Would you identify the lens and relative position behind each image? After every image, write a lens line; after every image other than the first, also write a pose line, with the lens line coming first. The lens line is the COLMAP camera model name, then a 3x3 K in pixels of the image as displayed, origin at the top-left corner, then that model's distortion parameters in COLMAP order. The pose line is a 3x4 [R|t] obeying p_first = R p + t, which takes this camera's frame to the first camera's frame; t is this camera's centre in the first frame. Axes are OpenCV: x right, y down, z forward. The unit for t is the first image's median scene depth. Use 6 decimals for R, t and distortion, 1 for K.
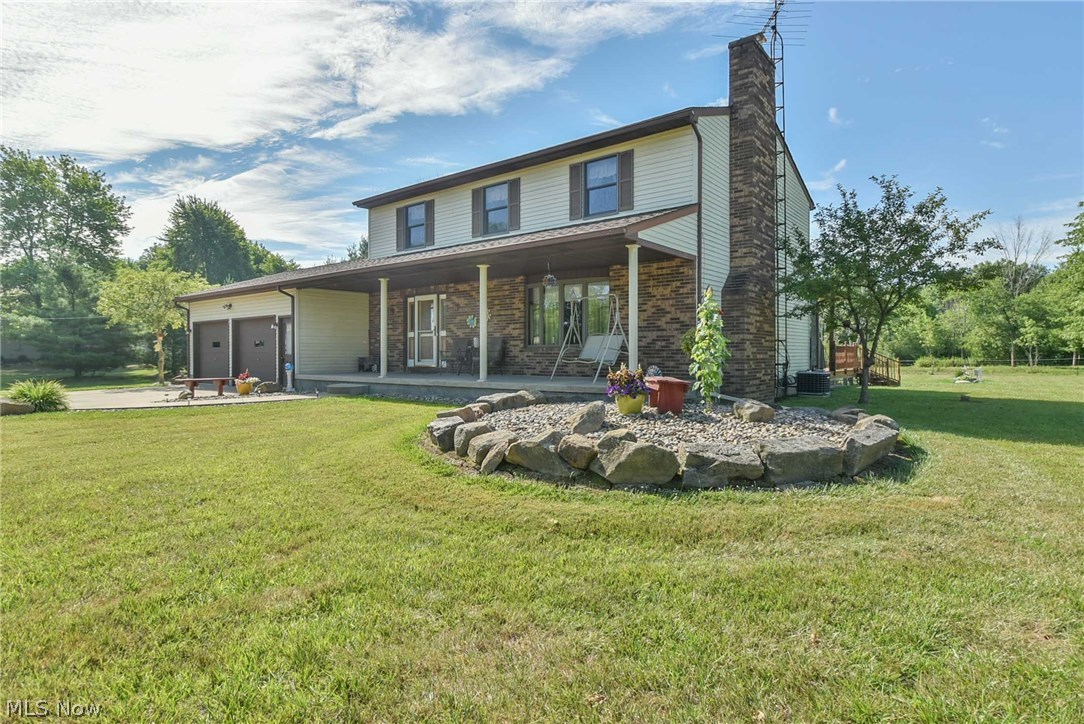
lens RADIAL K [[556.5, 0, 541.3], [0, 556.5, 343.1], [0, 0, 1]] dist [0.016584, 0.000038]
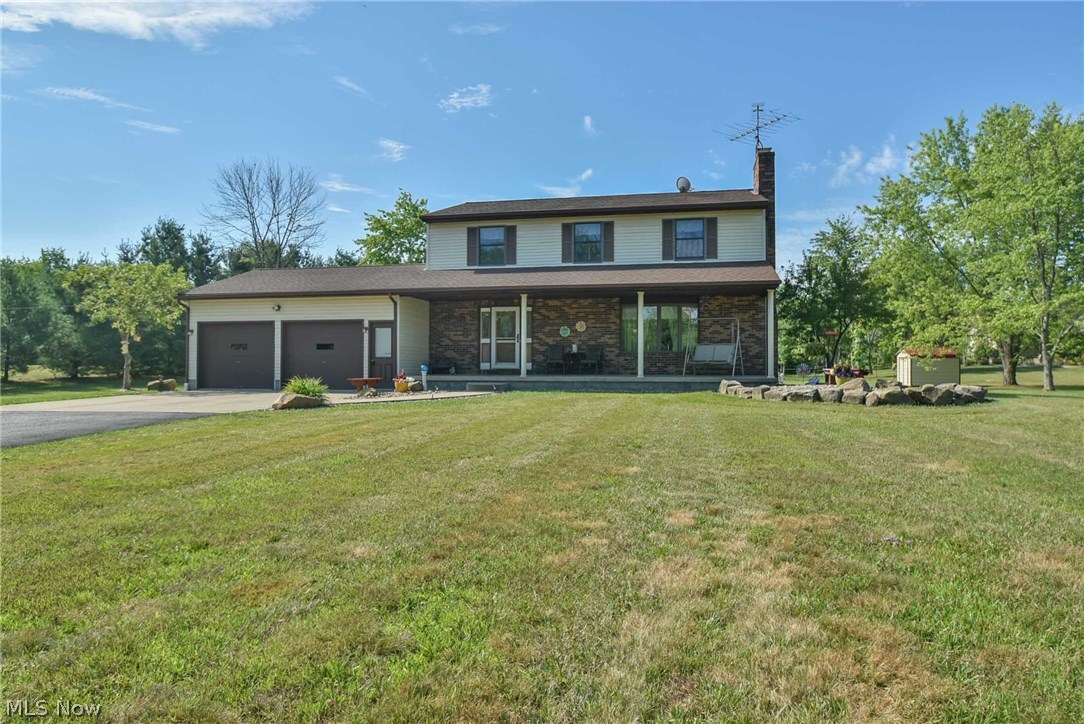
lens RADIAL K [[679.3, 0, 542.0], [0, 679.3, 362.0], [0, 0, 1]] dist [0.033406, -0.062516]
pose [[0.898672, 0.010025, 0.438507, -0.744091], [-0.012763, 0.999913, 0.003297, 0.021800], [-0.438436, -0.008560, 0.898722, -0.289043]]
